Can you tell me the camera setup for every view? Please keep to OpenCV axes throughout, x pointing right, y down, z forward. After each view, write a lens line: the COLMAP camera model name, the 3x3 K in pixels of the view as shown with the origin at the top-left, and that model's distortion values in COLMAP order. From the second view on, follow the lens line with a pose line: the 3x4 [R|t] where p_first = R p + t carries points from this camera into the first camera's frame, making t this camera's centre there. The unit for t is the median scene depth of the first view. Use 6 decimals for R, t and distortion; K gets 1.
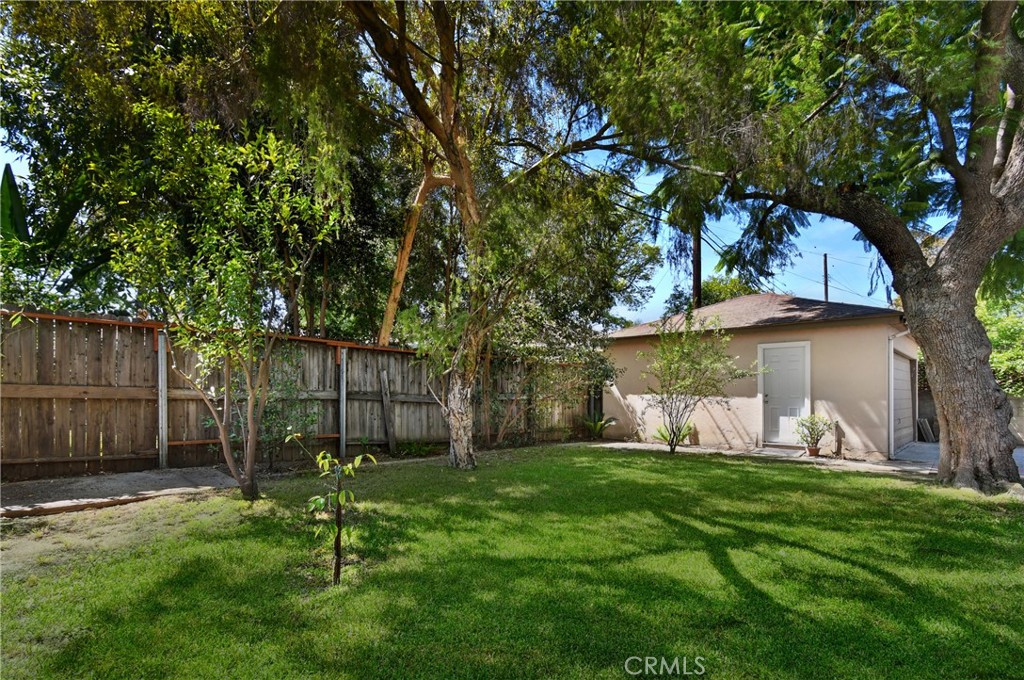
lens RADIAL K [[477.3, 0, 516.2], [0, 477.3, 397.3], [0, 0, 1]] dist [0.002096, -0.000134]
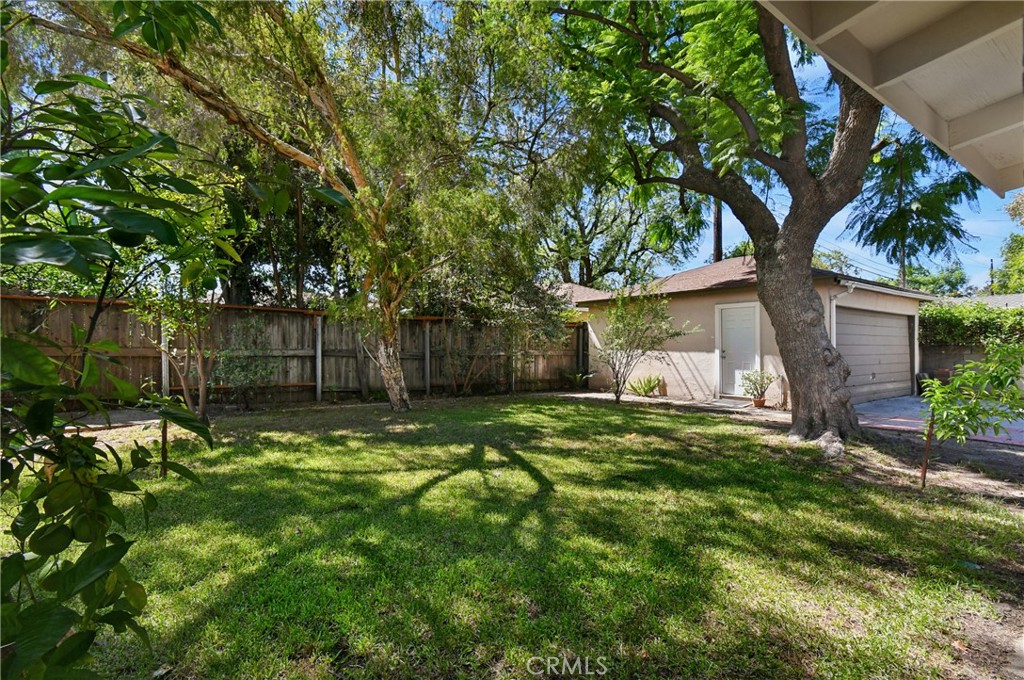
lens RADIAL K [[446.4, 0, 550.7], [0, 446.4, 354.2], [0, 0, 1]] dist [0.012830, -0.000303]
pose [[0.991185, 0.000996, -0.132478, 0.407578], [0.000293, 0.999953, 0.009712, -0.011618], [0.132482, -0.009665, 0.991138, -0.111200]]
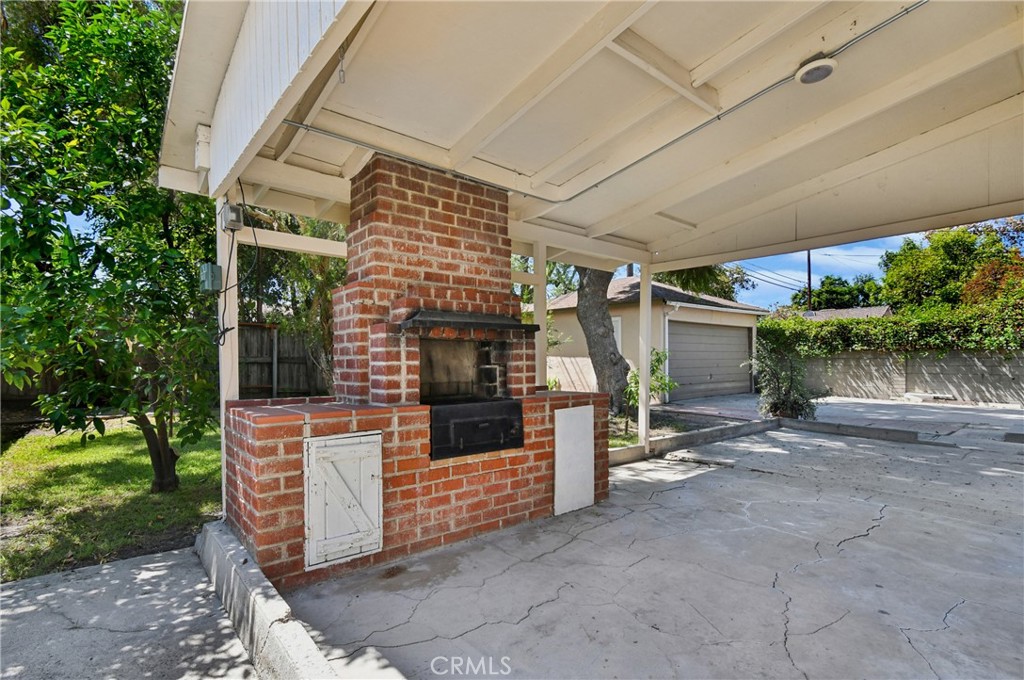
lens RADIAL K [[477.3, 0, 507.7], [0, 477.3, 358.8], [0, 0, 1]] dist [0.002096, -0.000134]
pose [[0.984691, -0.003156, -0.174281, 0.626449], [0.002842, 0.999994, -0.002048, -0.002000], [0.174286, 0.001522, 0.984694, -0.370601]]
